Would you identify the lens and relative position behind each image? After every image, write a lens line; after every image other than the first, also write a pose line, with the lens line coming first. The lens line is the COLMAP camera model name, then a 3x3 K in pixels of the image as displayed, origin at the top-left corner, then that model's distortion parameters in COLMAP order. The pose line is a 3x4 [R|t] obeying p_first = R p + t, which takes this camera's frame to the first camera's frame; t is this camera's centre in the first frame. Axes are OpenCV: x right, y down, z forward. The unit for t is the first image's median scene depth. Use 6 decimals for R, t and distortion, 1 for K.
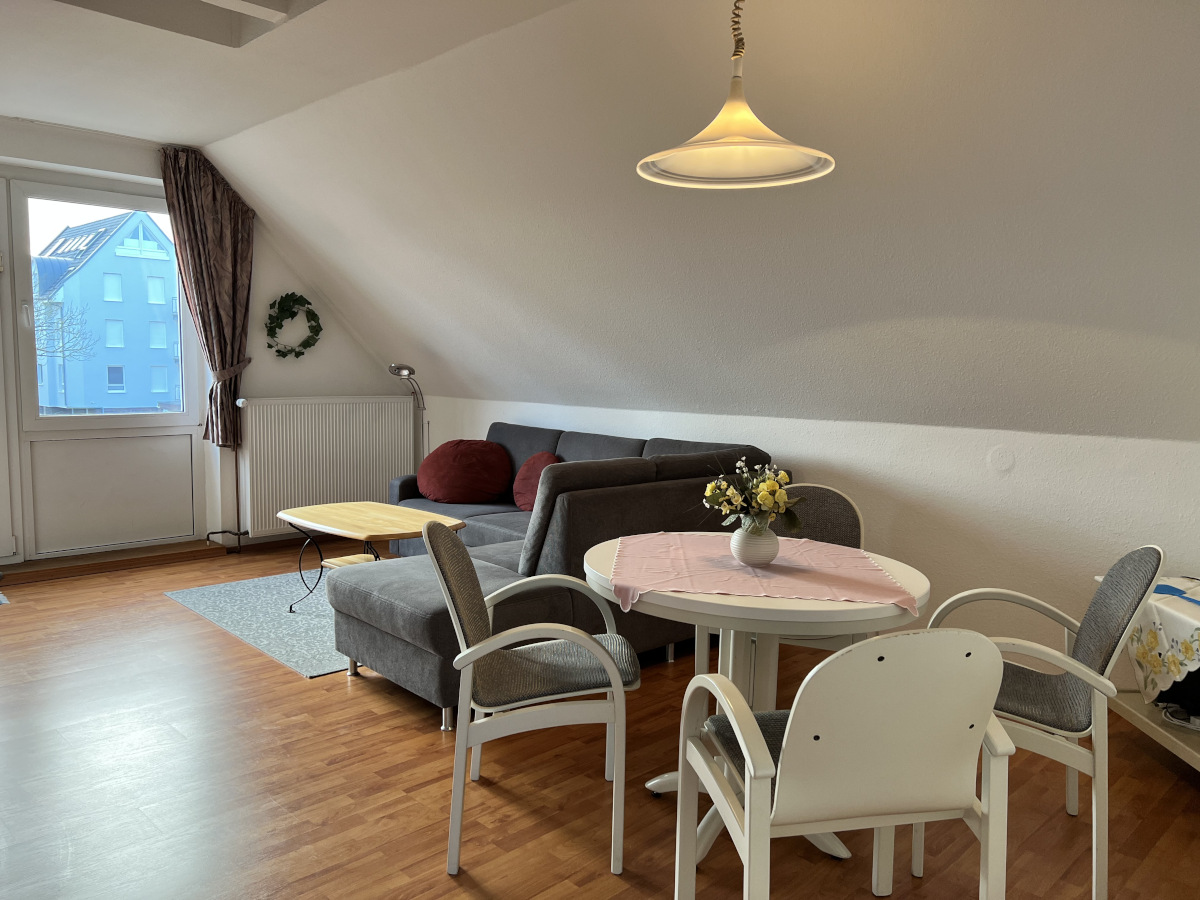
lens RADIAL K [[908.5, 0, 604.5], [0, 908.5, 443.2], [0, 0, 1]] dist [0.072036, -0.221679]
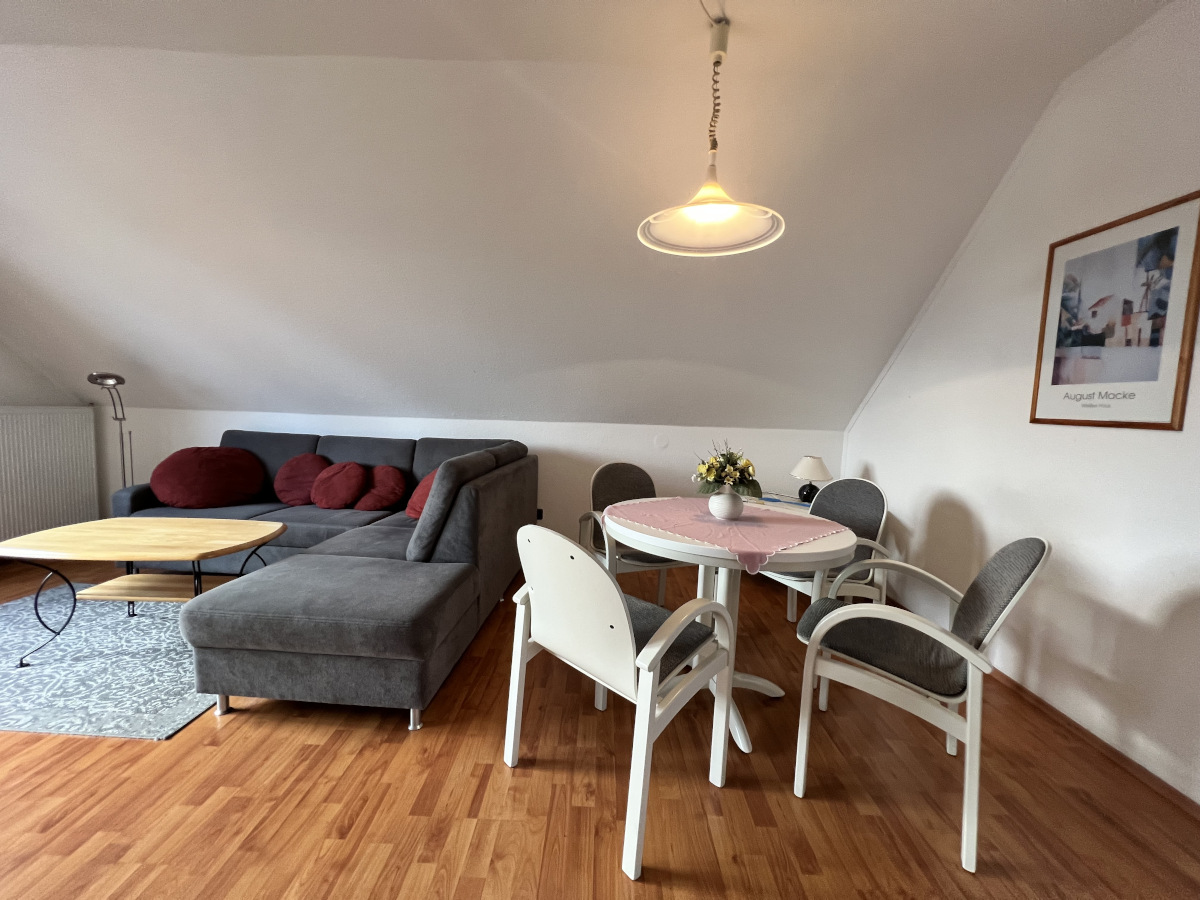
lens RADIAL K [[478.9, 0, 601.3], [0, 478.9, 445.9], [0, 0, 1]] dist [0.000035, 0.000451]
pose [[0.707956, -0.048141, 0.704614, -0.336574], [0.036800, 0.998833, 0.031268, -0.008227], [-0.705297, 0.003794, 0.708901, 0.411922]]
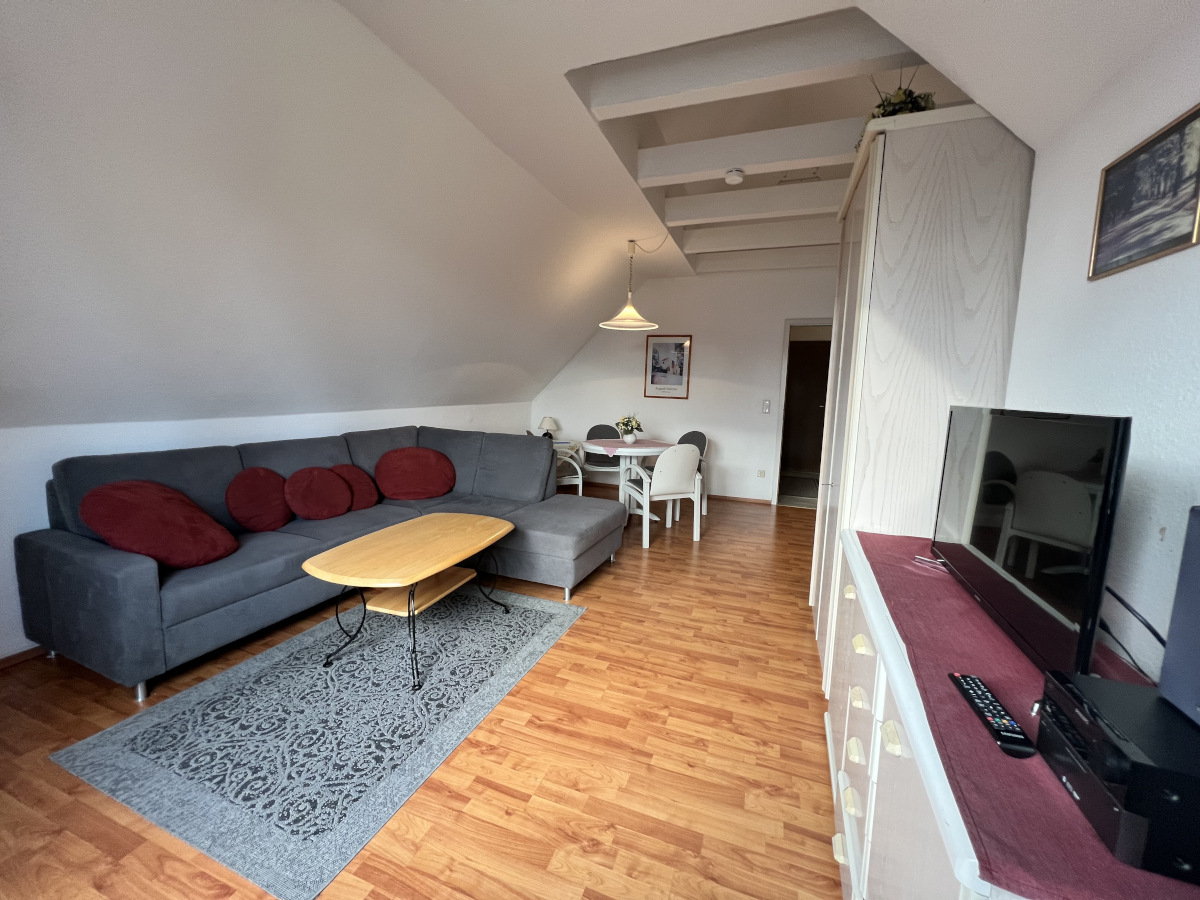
lens RADIAL K [[478.9, 0, 601.3], [0, 478.9, 445.9], [0, 0, 1]] dist [0.000035, 0.000451]
pose [[-0.431581, -0.139573, 0.891211, -0.965553], [0.041704, 0.983814, 0.174271, -0.122949], [-0.901110, 0.112379, -0.418775, 1.267281]]
